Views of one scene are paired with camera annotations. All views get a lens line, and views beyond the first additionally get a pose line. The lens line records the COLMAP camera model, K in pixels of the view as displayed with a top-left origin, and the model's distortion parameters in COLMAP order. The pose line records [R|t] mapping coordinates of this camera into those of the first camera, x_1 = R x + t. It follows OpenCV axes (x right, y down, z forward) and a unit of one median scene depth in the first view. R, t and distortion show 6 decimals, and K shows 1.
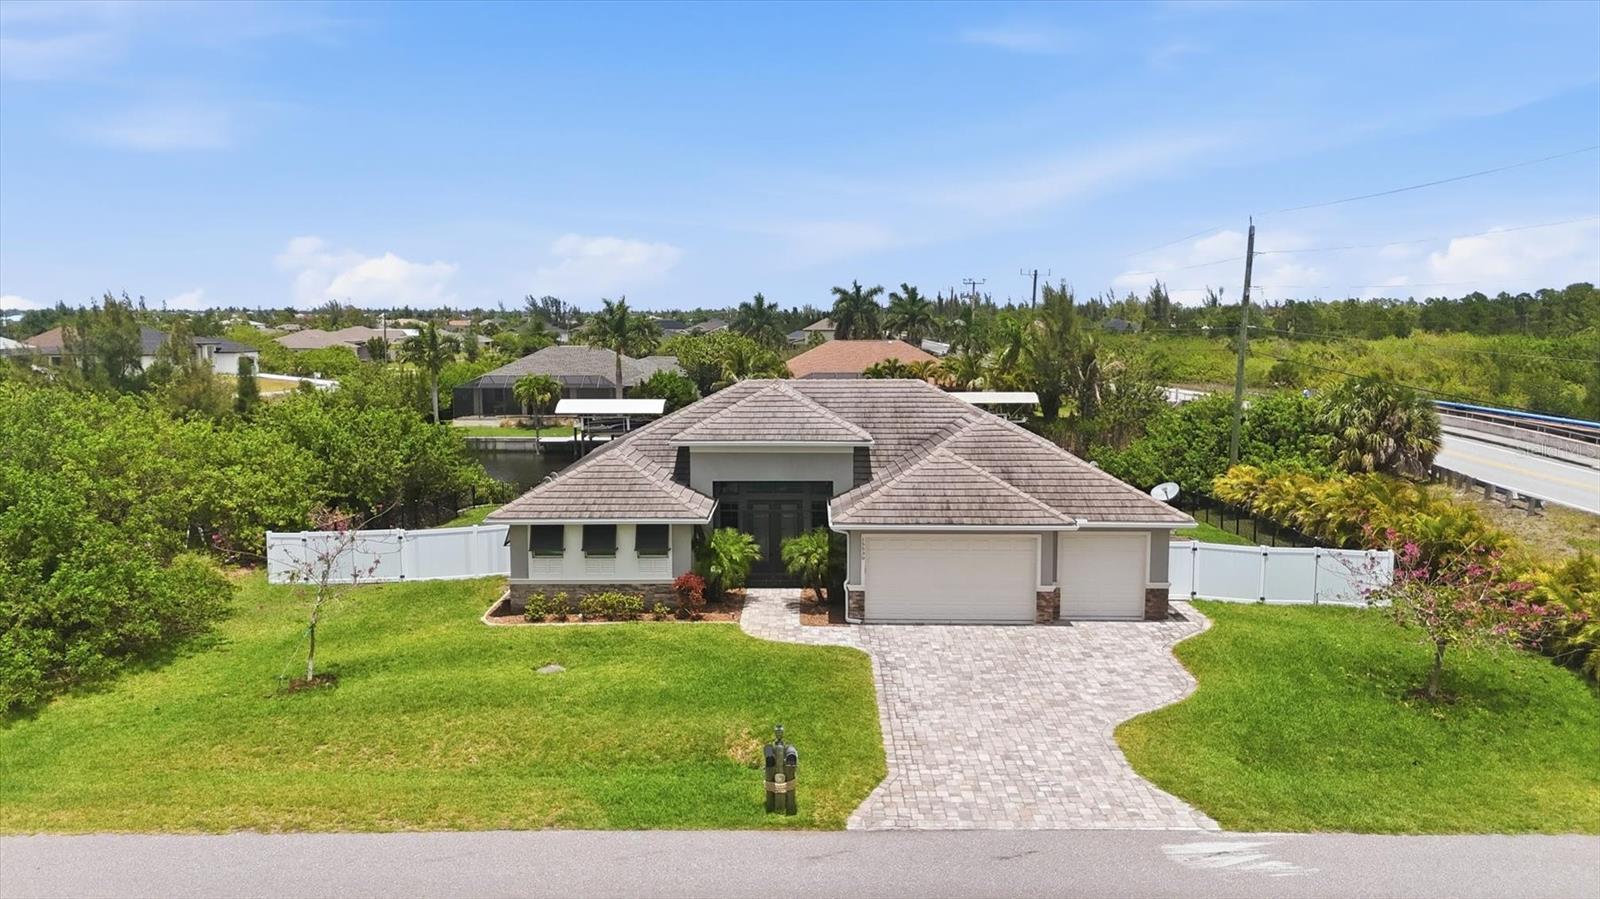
lens RADIAL K [[1185.1, 0, 800.0], [0, 1185.1, 449.5], [0, 0, 1]] dist [0.084806, -0.111287]
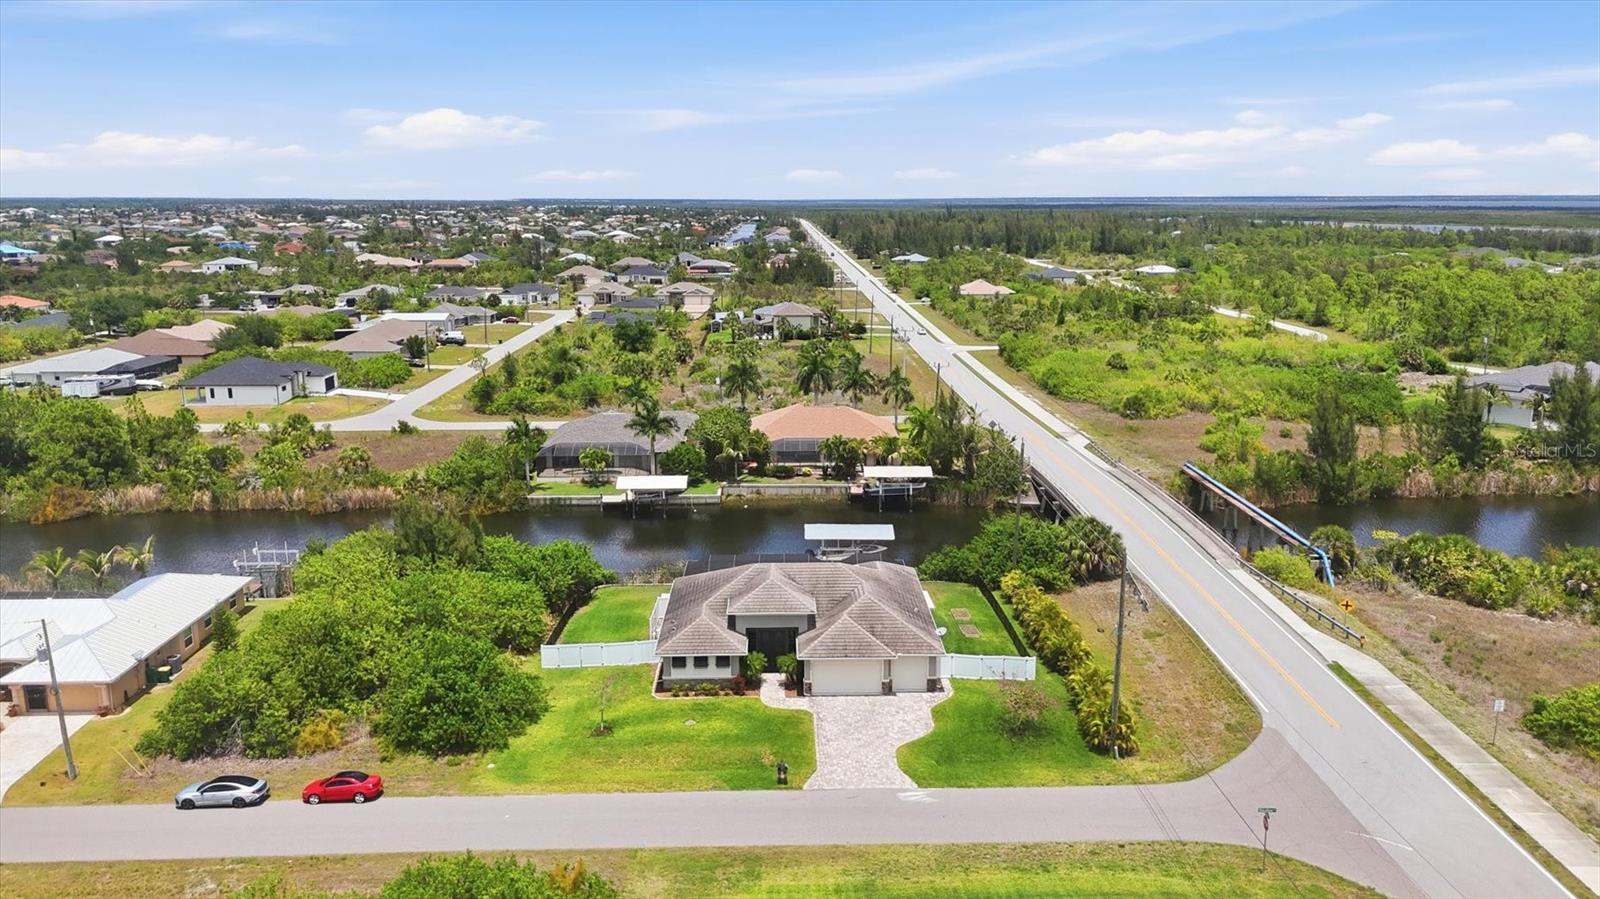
lens RADIAL K [[1185.1, 0, 800.0], [0, 1185.1, 449.5], [0, 0, 1]] dist [0.084806, -0.111287]
pose [[0.999561, -0.007330, 0.028721, -0.035171], [0.004751, 0.996033, 0.088861, -0.564650], [-0.029258, -0.088686, 0.995630, -1.359830]]
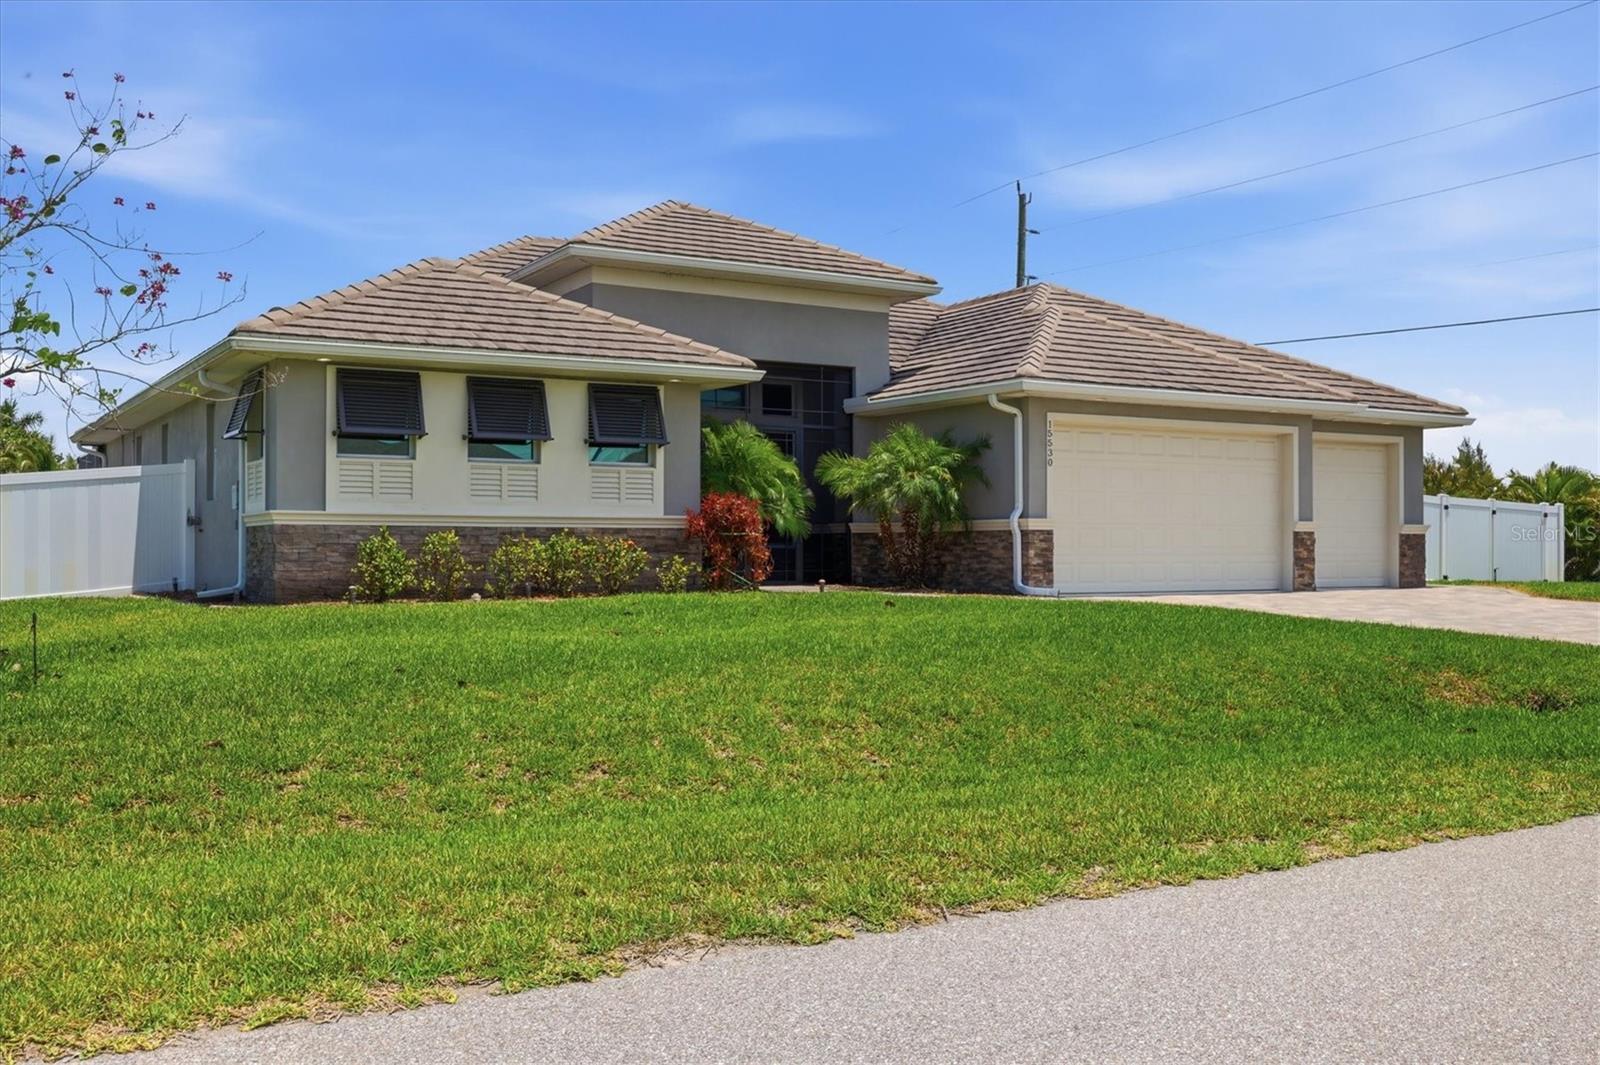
lens RADIAL K [[1532.8, 0, 800.0], [0, 1532.8, 532.5], [0, 0, 1]] dist [-0.000937, 0.000650]
pose [[0.842918, 0.006944, 0.537998, -0.361077], [0.071192, 0.989685, -0.124316, 0.187915], [-0.533312, 0.143090, 0.833729, 0.531071]]
